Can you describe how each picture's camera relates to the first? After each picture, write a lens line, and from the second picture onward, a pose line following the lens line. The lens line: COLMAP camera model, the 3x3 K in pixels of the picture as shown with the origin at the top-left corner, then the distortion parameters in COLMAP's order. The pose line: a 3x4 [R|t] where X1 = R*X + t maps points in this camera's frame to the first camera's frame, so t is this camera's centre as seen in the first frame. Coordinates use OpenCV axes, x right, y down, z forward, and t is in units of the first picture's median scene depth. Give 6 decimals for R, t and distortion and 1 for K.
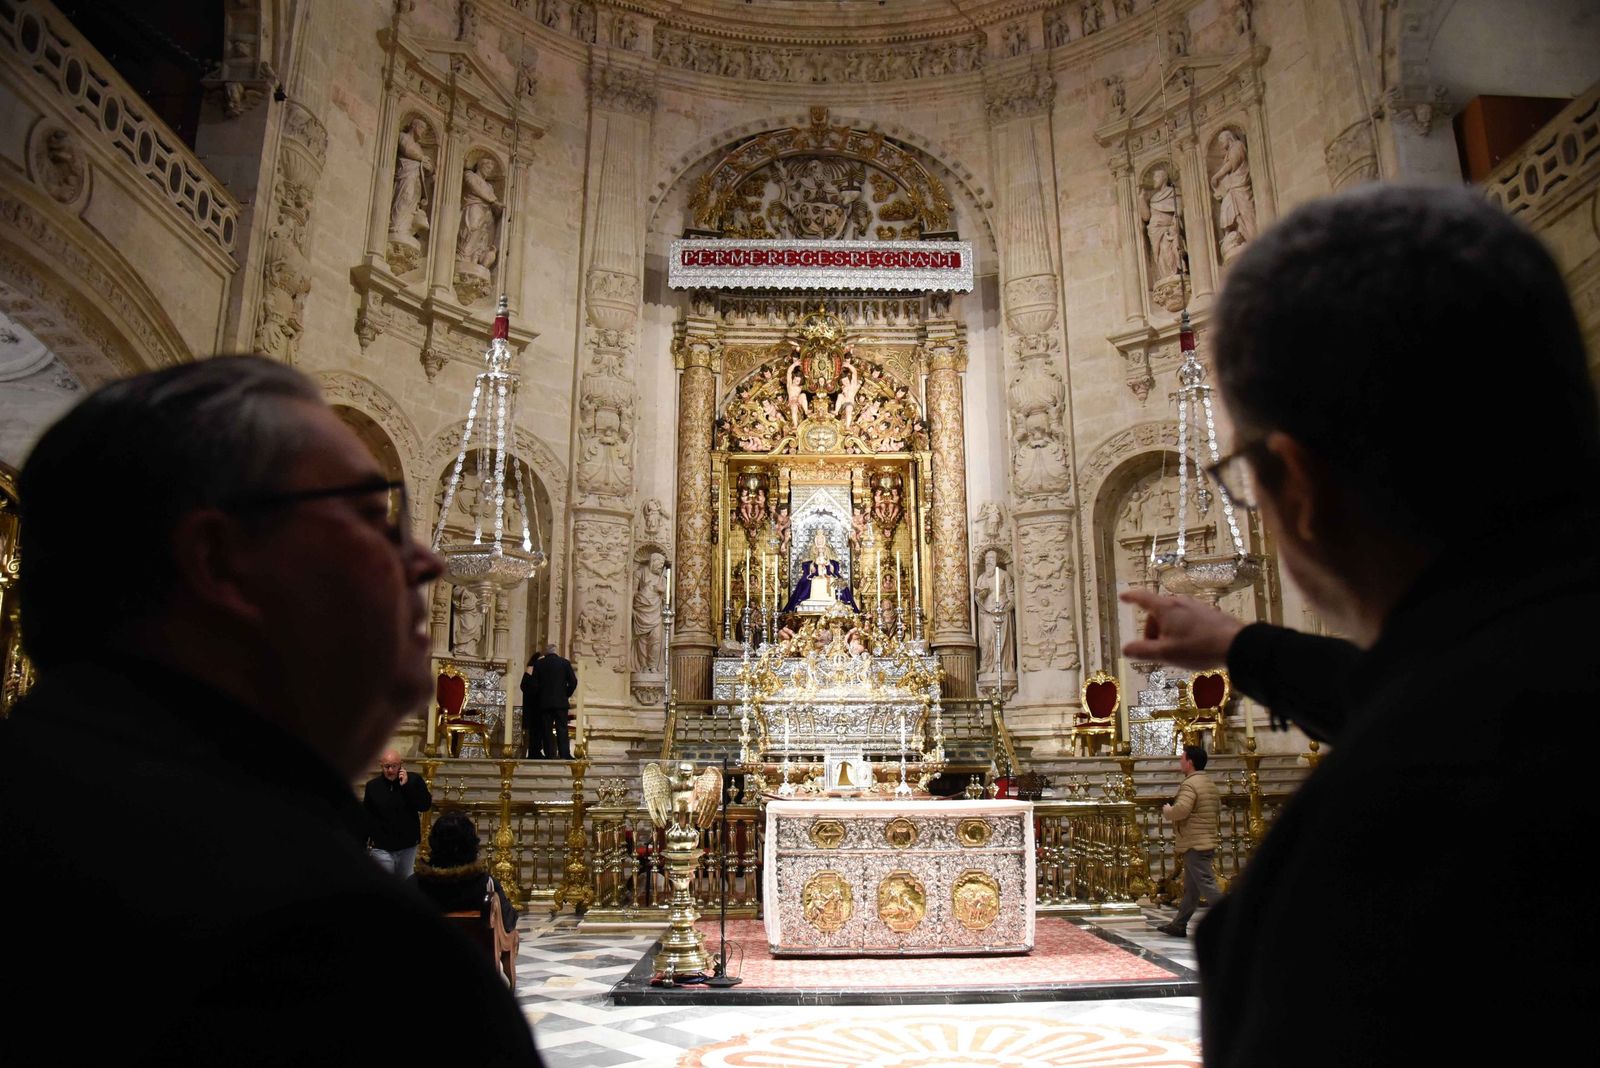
lens RADIAL K [[1075.5, 0, 803.7], [0, 1075.5, 535.4], [0, 0, 1]] dist [-0.104333, 0.047455]
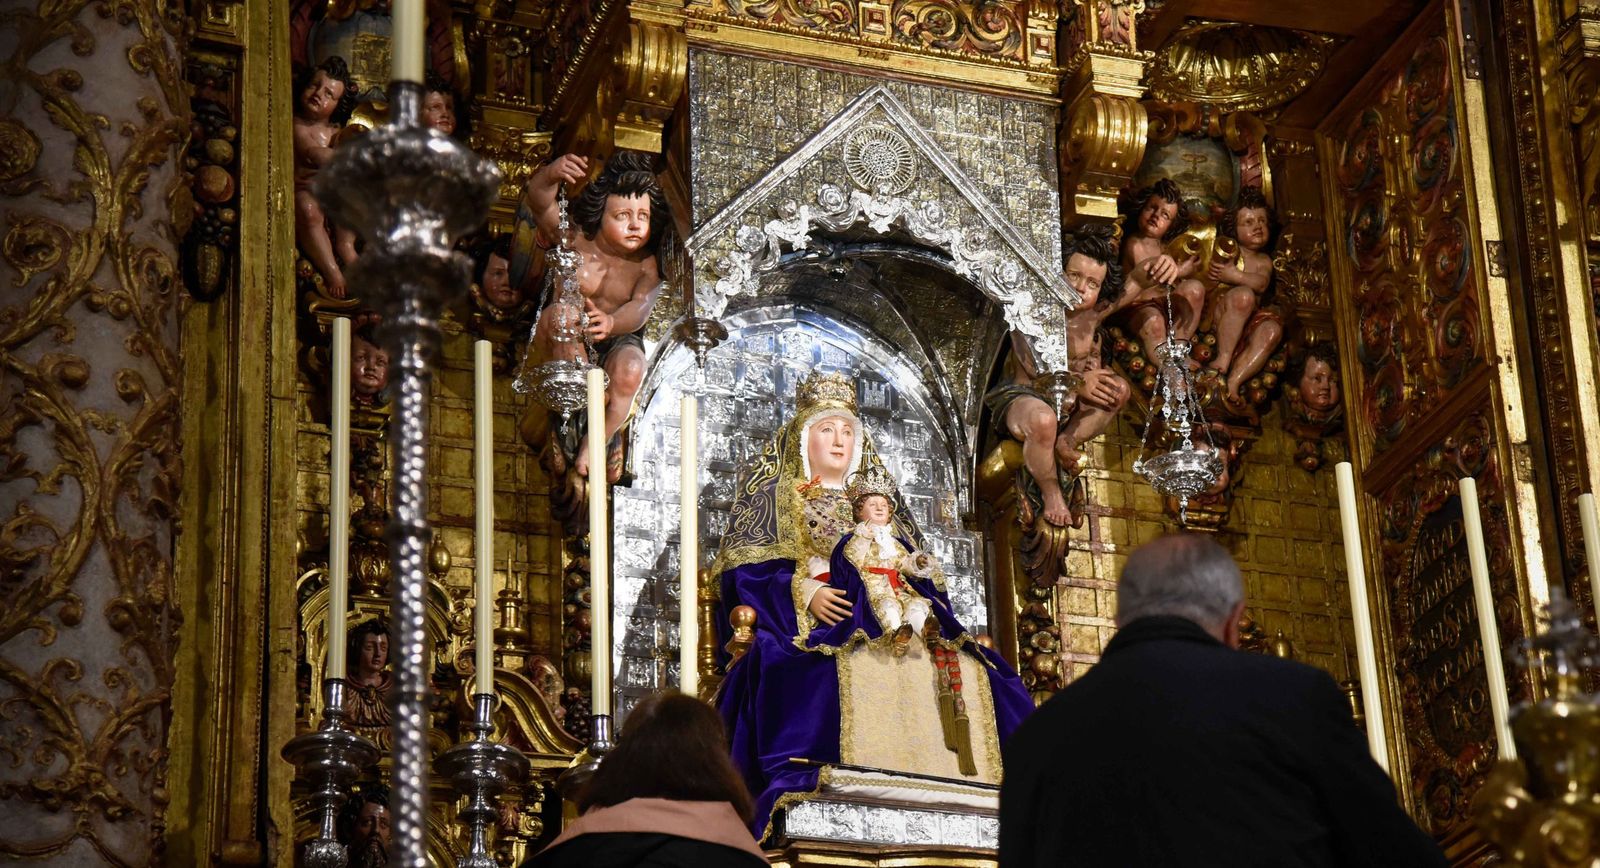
lens RADIAL K [[3602.0, 0, 809.3], [0, 3602.0, 511.6], [0, 0, 1]] dist [0.689684, 0.000000]
pose [[0.948112, 0.102974, 0.300799, -0.149935], [-0.035698, 0.974594, -0.221117, 0.135594], [-0.315926, 0.198906, 0.927700, 0.577990]]
